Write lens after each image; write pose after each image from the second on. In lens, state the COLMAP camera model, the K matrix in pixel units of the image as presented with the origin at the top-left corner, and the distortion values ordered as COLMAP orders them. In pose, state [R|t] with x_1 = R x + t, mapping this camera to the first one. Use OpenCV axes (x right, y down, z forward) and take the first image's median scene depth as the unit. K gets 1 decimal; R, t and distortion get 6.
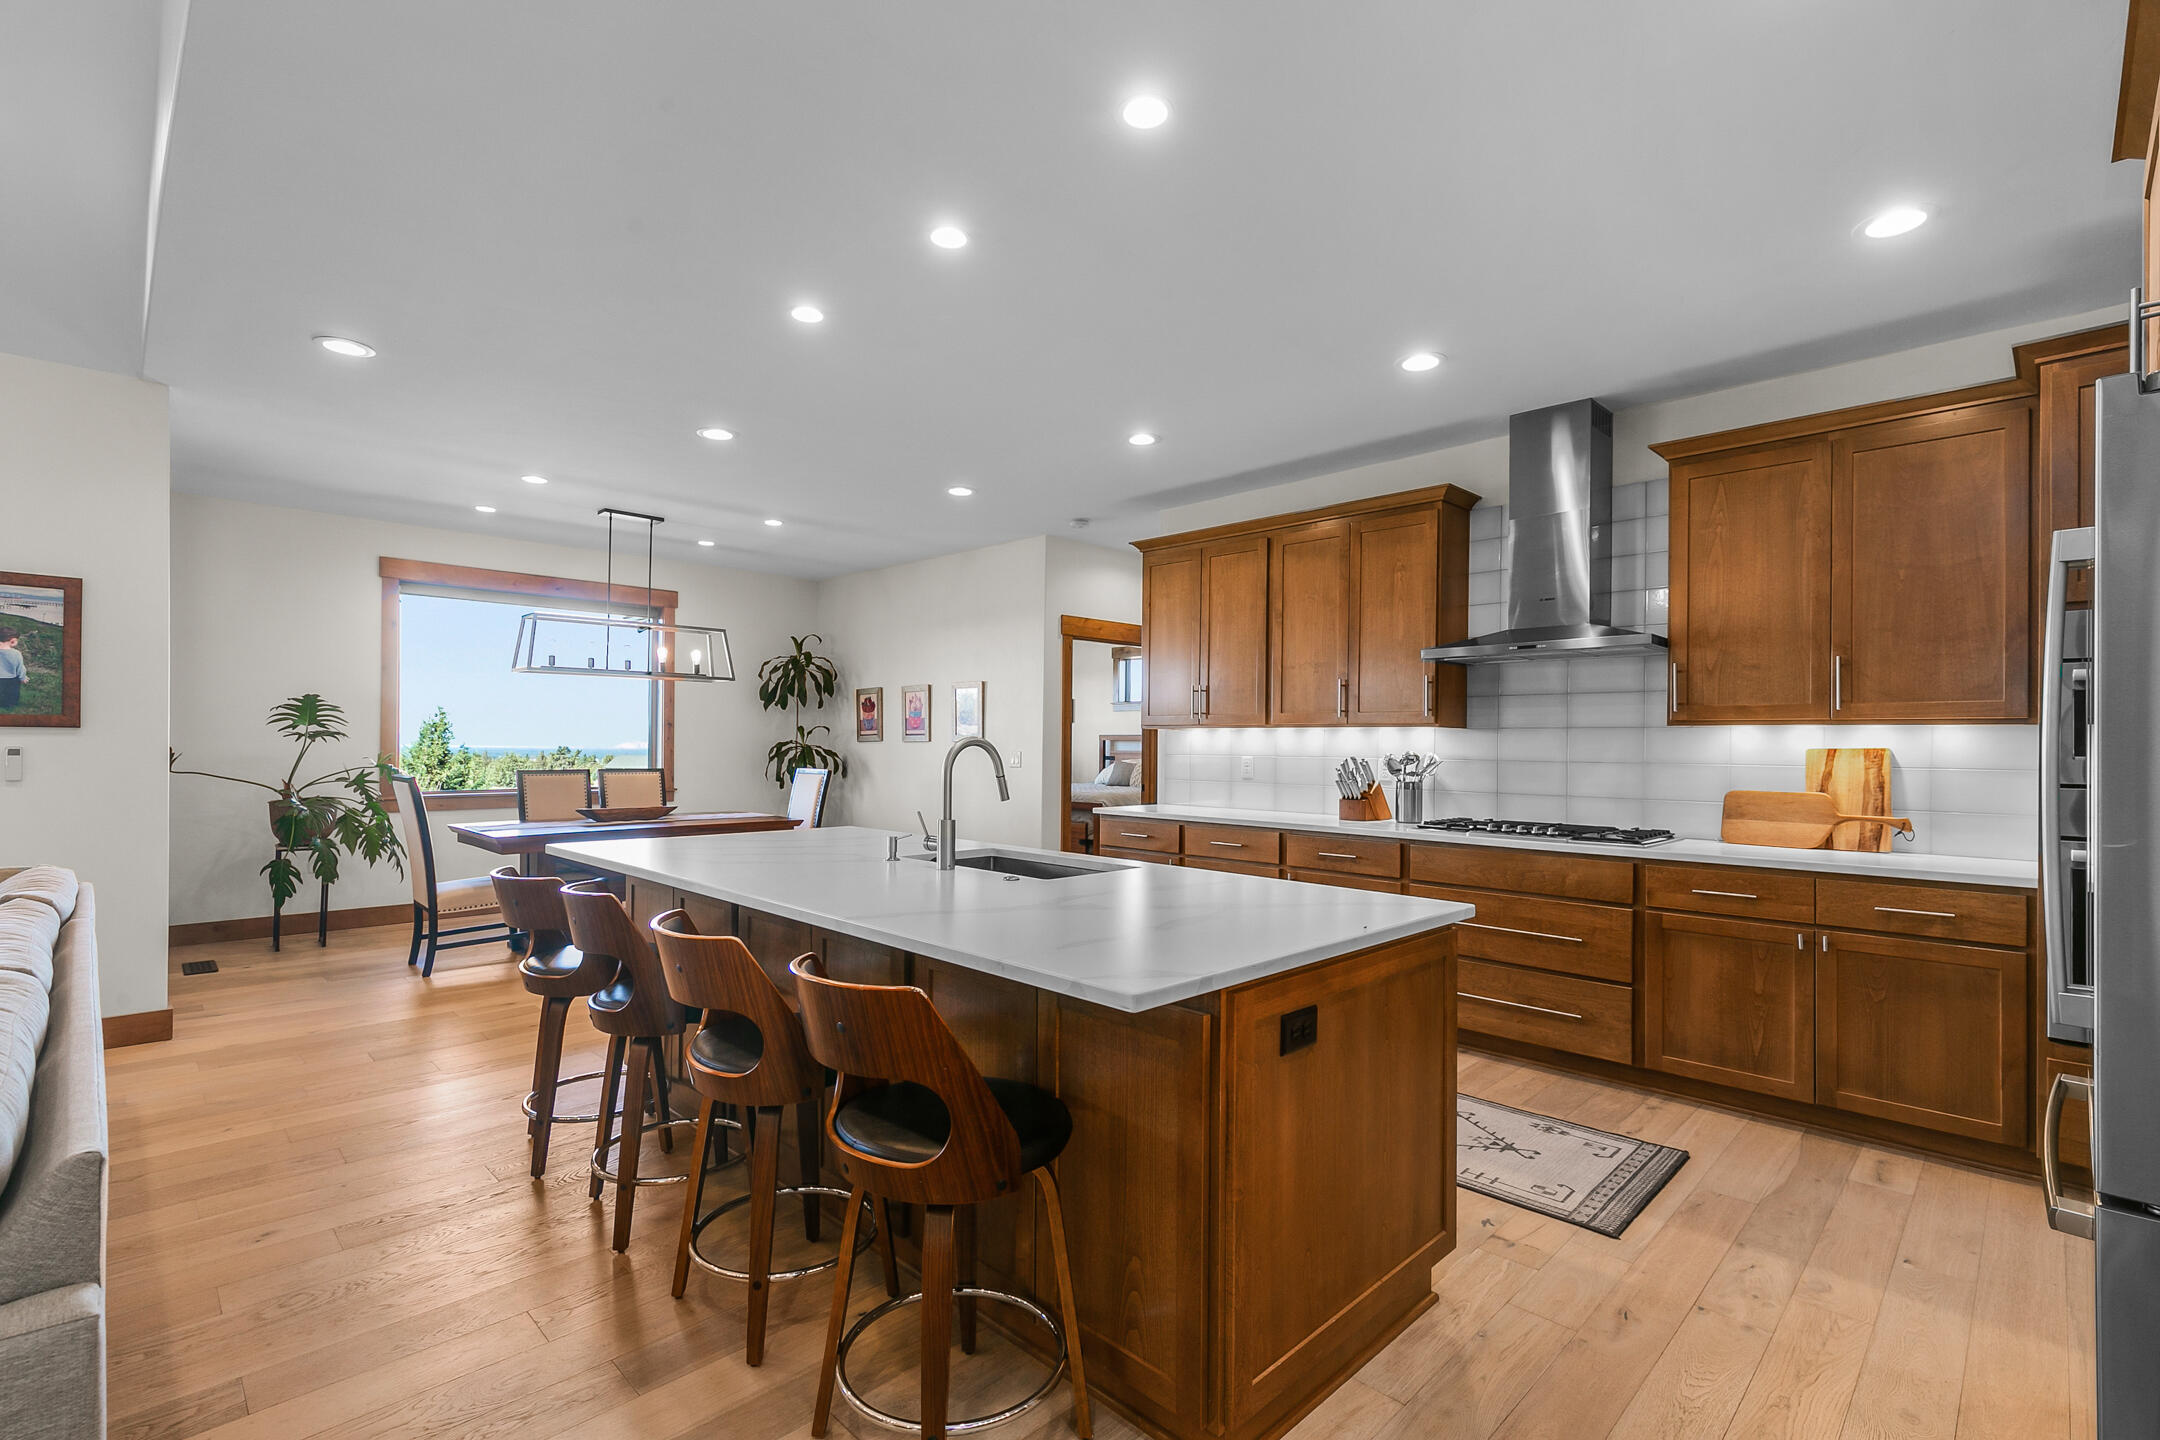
lens RADIAL K [[976.5, 0, 1076.4], [0, 976.5, 733.3], [0, 0, 1]] dist [0.006367, -0.000416]
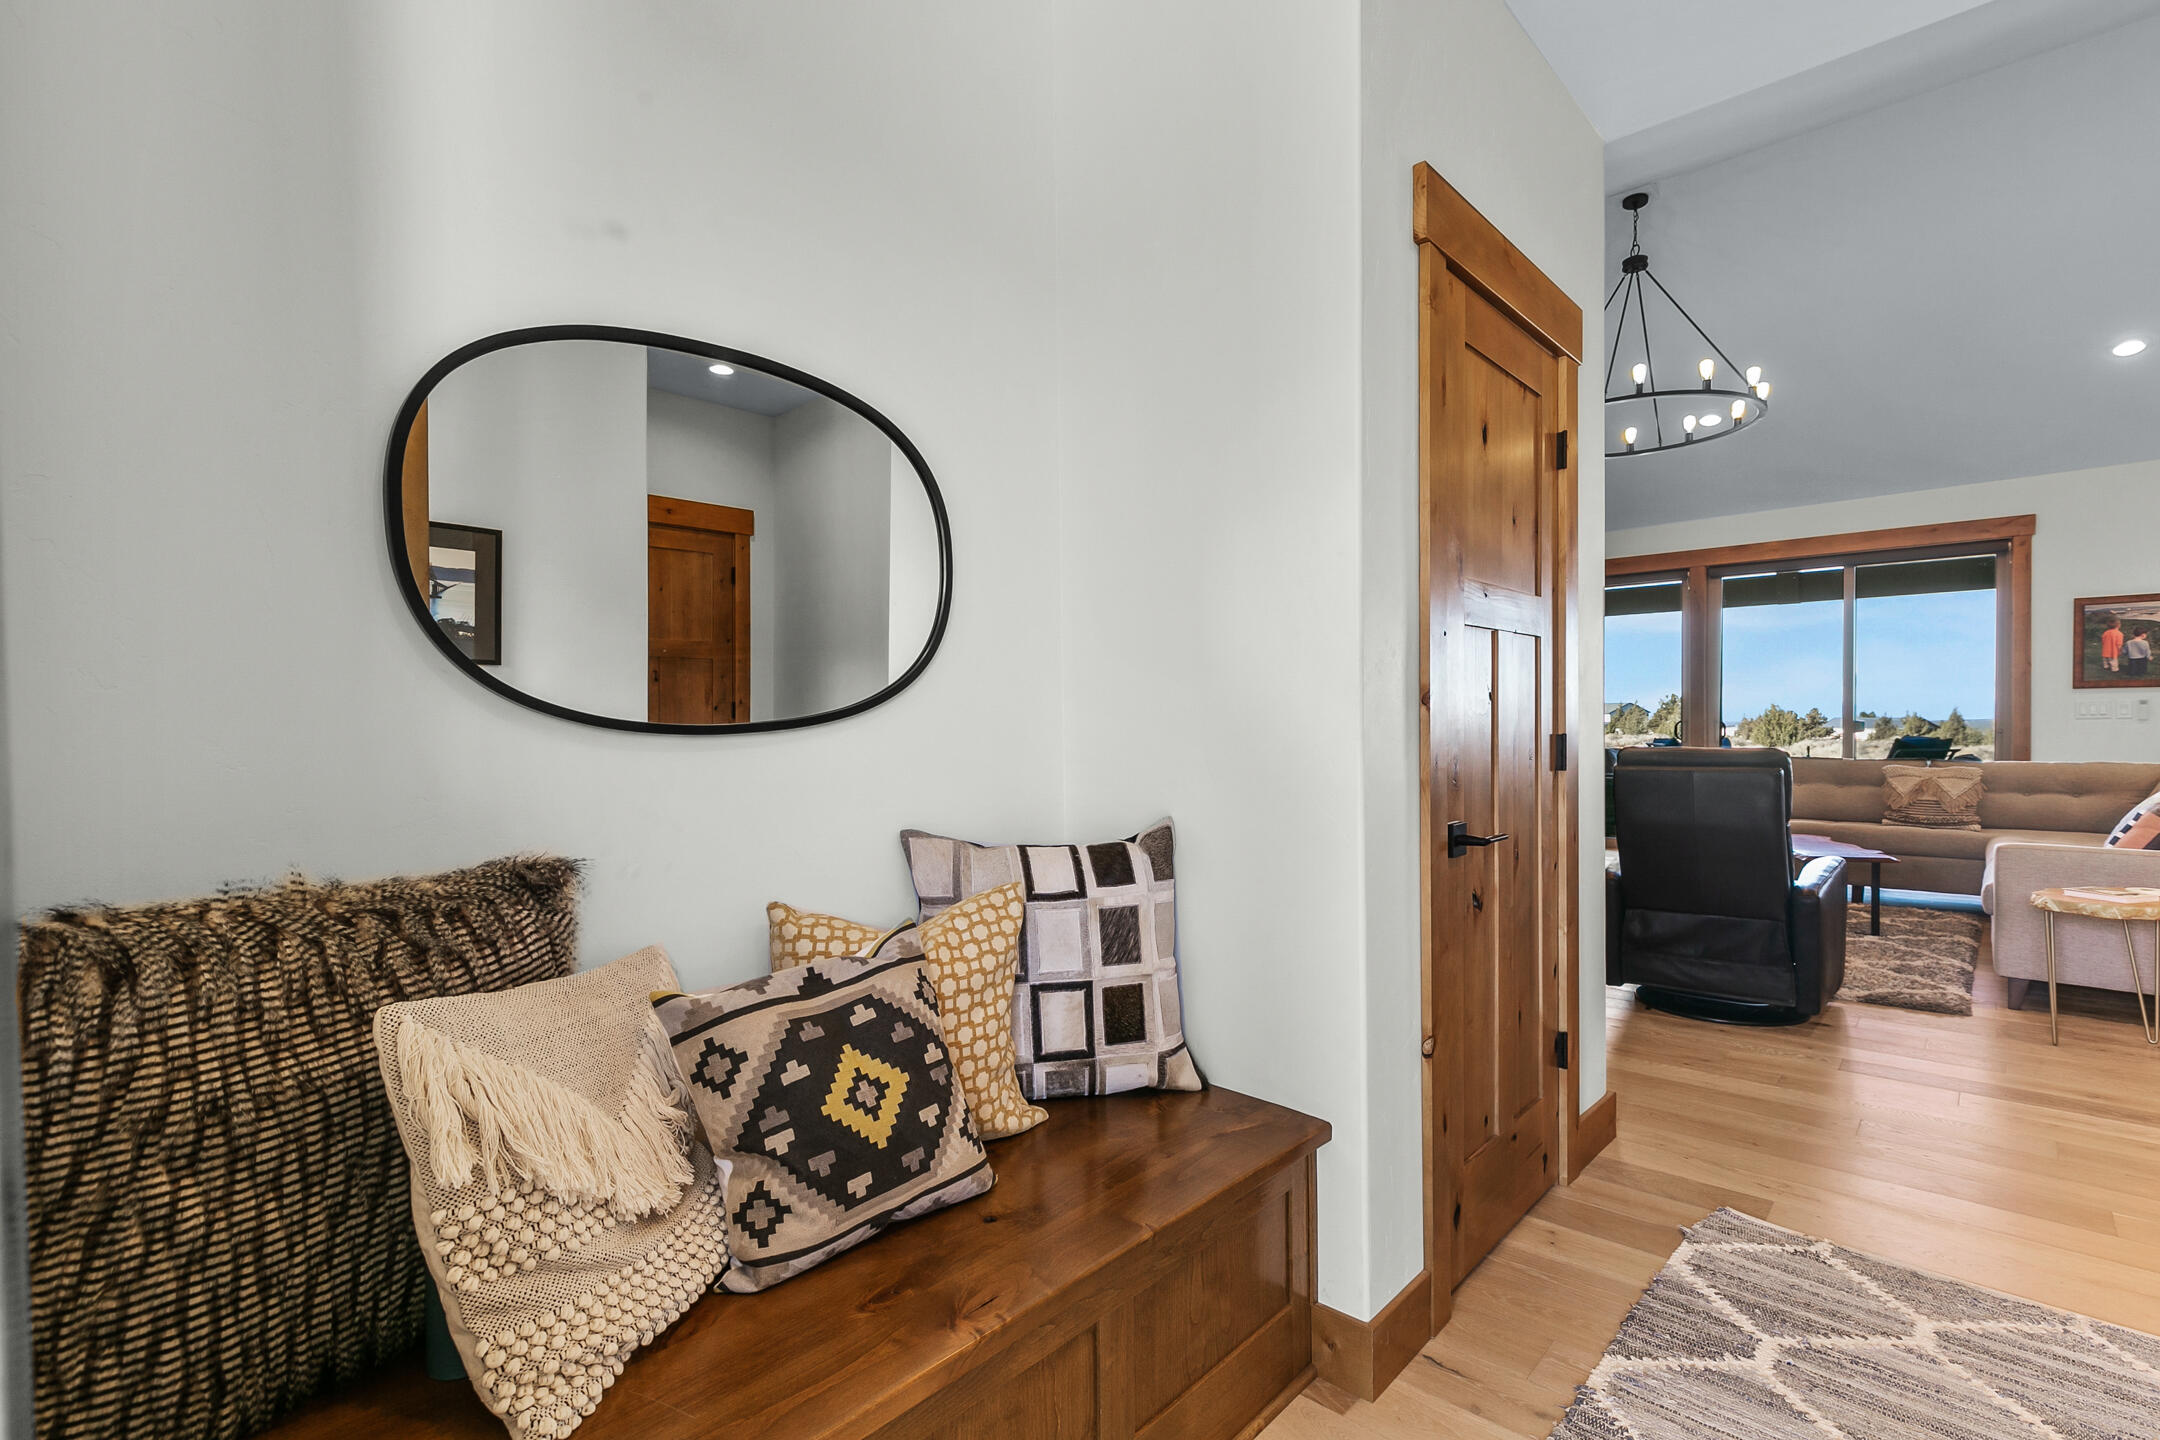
lens RADIAL K [[988.2, 0, 1075.9], [0, 988.2, 725.8], [0, 0, 1]] dist [0.002000, -0.000391]
pose [[0.032472, 0.000879, -0.999472, 0.443723], [0.018162, 0.999834, 0.001469, 0.019307], [0.999308, -0.018200, 0.032451, -0.716112]]
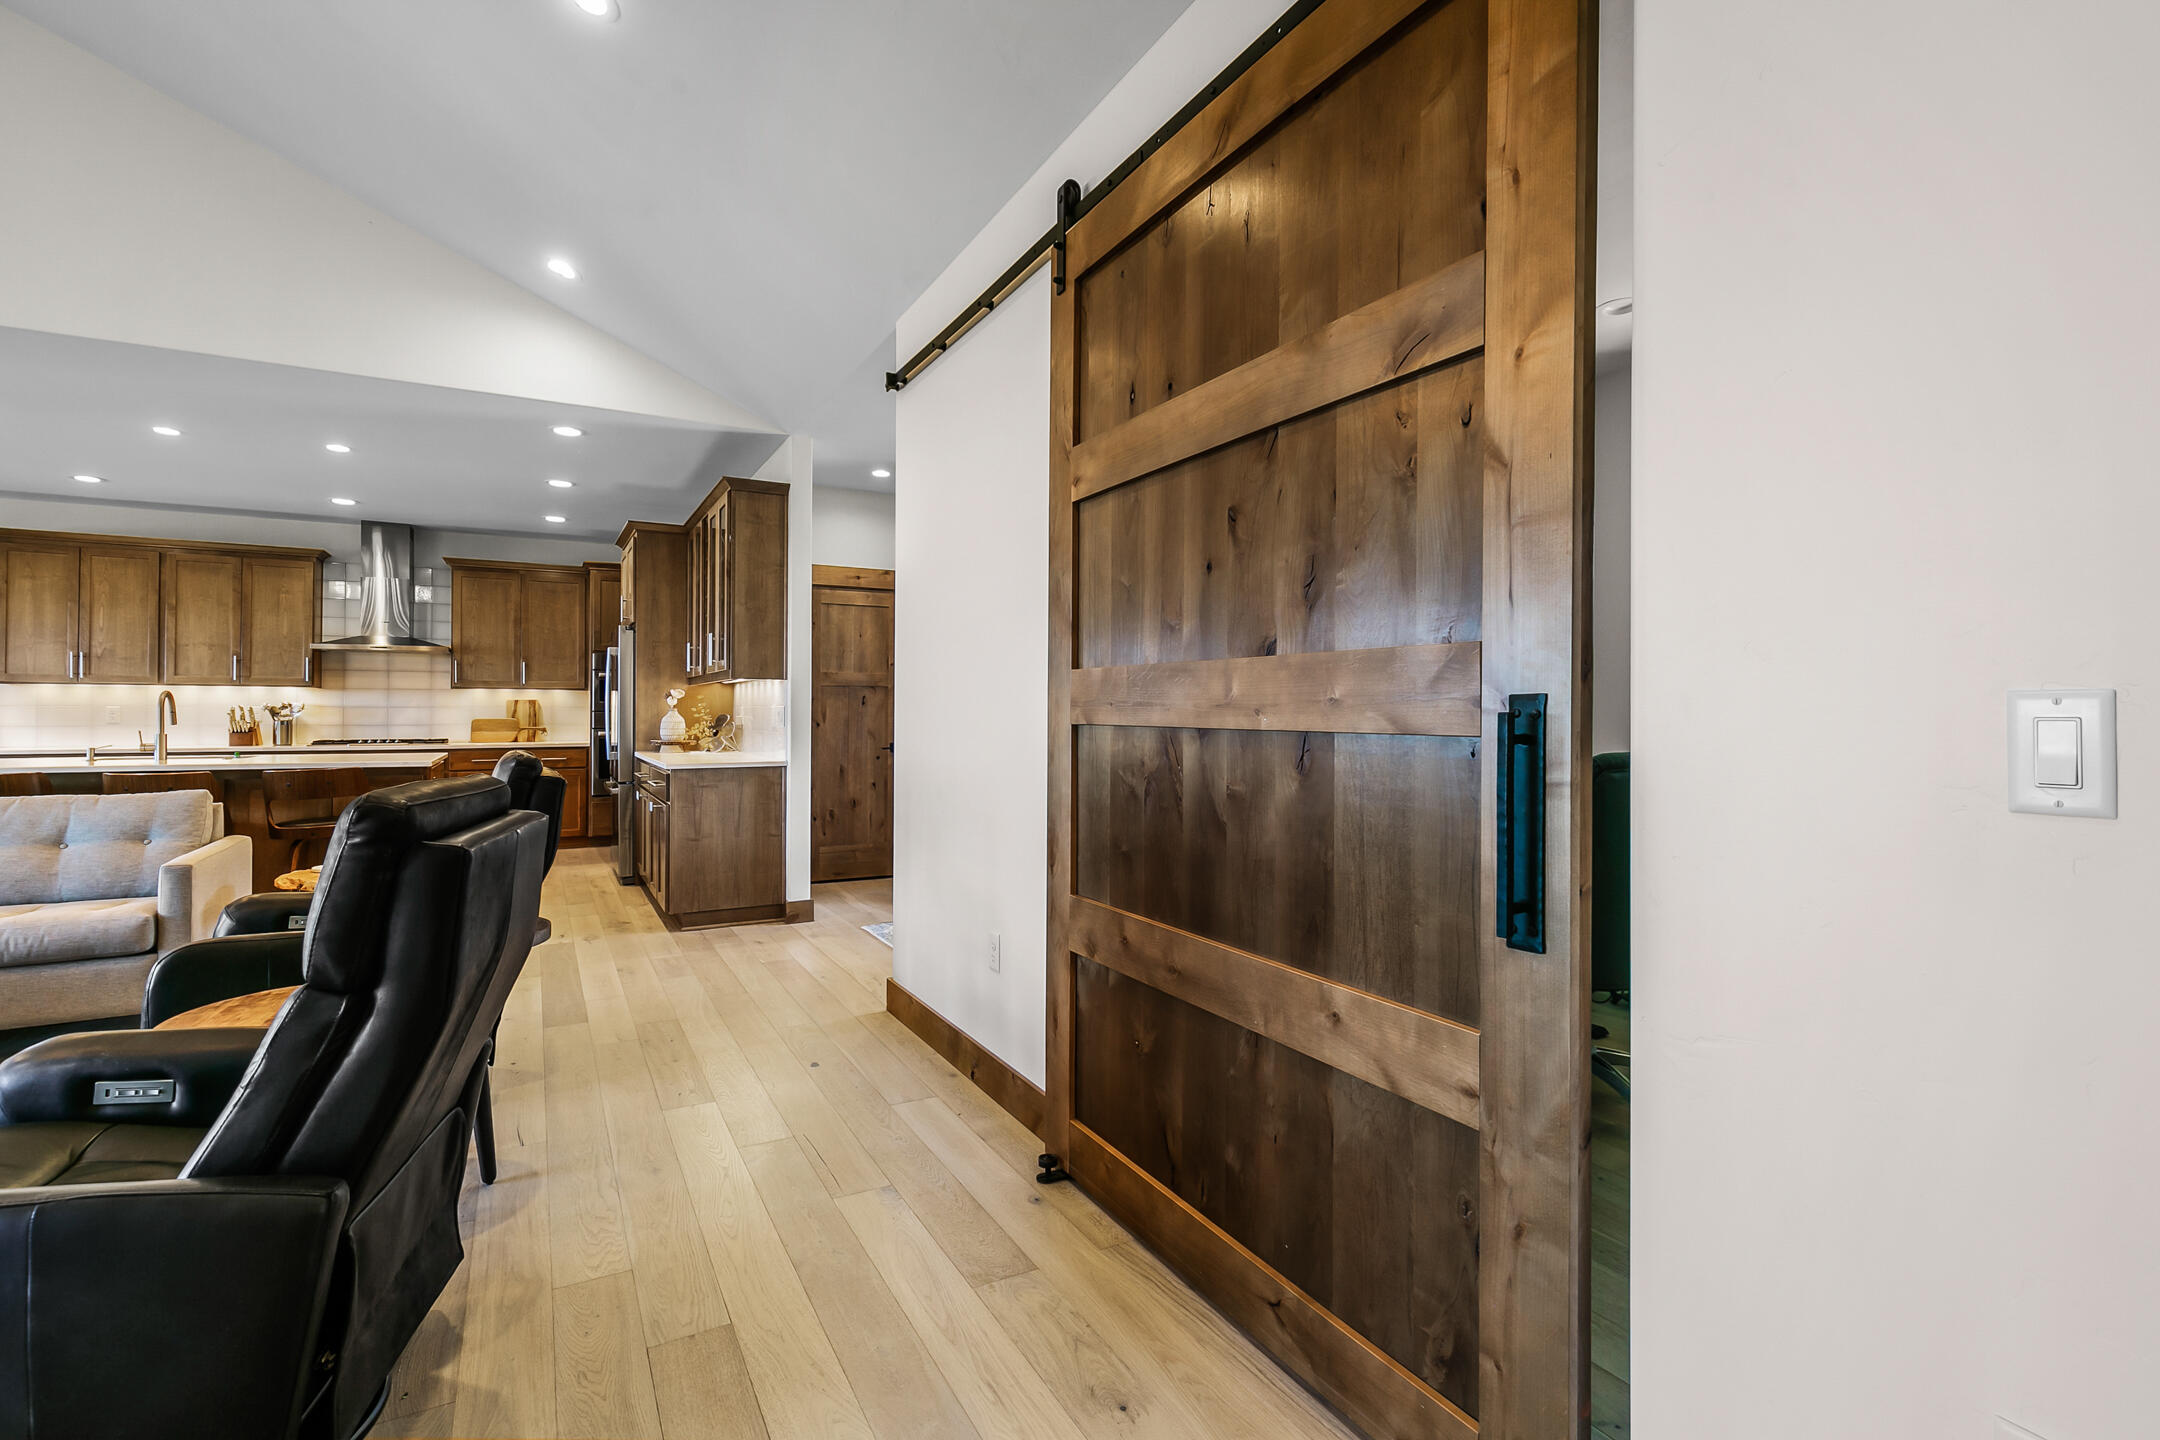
lens RADIAL K [[981.9, 0, 1073.9], [0, 981.9, 707.0], [0, 0, 1]] dist [0.002171, -0.000580]
pose [[0.275937, -0.003597, 0.961169, -0.922441], [-0.008672, 0.999943, 0.006231, 0.005383], [-0.961137, -0.010055, 0.275890, -0.768902]]
